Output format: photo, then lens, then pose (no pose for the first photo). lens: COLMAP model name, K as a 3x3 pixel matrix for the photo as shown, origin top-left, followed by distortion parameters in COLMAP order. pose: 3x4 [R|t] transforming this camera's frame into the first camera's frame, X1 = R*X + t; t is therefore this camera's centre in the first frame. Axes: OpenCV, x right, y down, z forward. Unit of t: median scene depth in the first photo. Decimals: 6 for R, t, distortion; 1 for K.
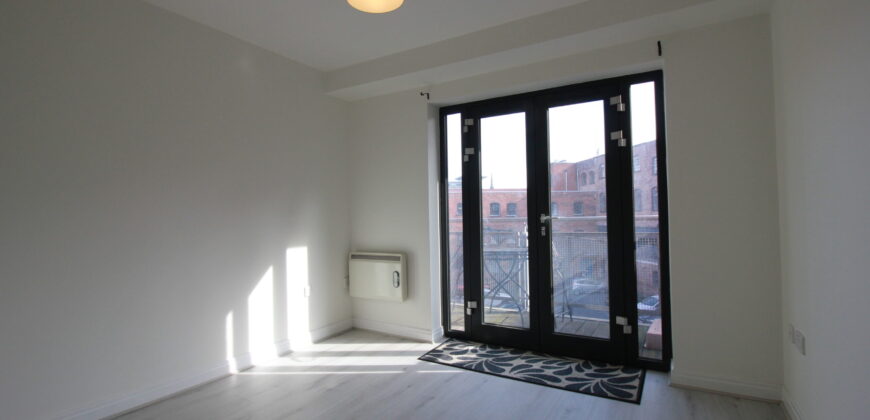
lens RADIAL K [[401.1, 0, 434.6], [0, 401.1, 210.9], [0, 0, 1]] dist [-0.002436, -0.011709]
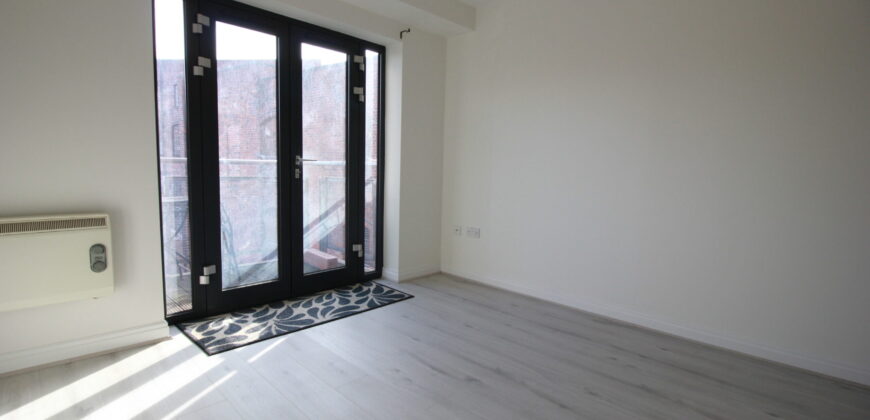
lens RADIAL K [[401.1, 0, 434.6], [0, 401.1, 210.3], [0, 0, 1]] dist [-0.002436, -0.011709]
pose [[0.233911, -0.086864, 0.968370, -0.614371], [-0.042856, 0.994112, 0.099525, 0.030568], [-0.971313, -0.064780, 0.228811, 0.480557]]
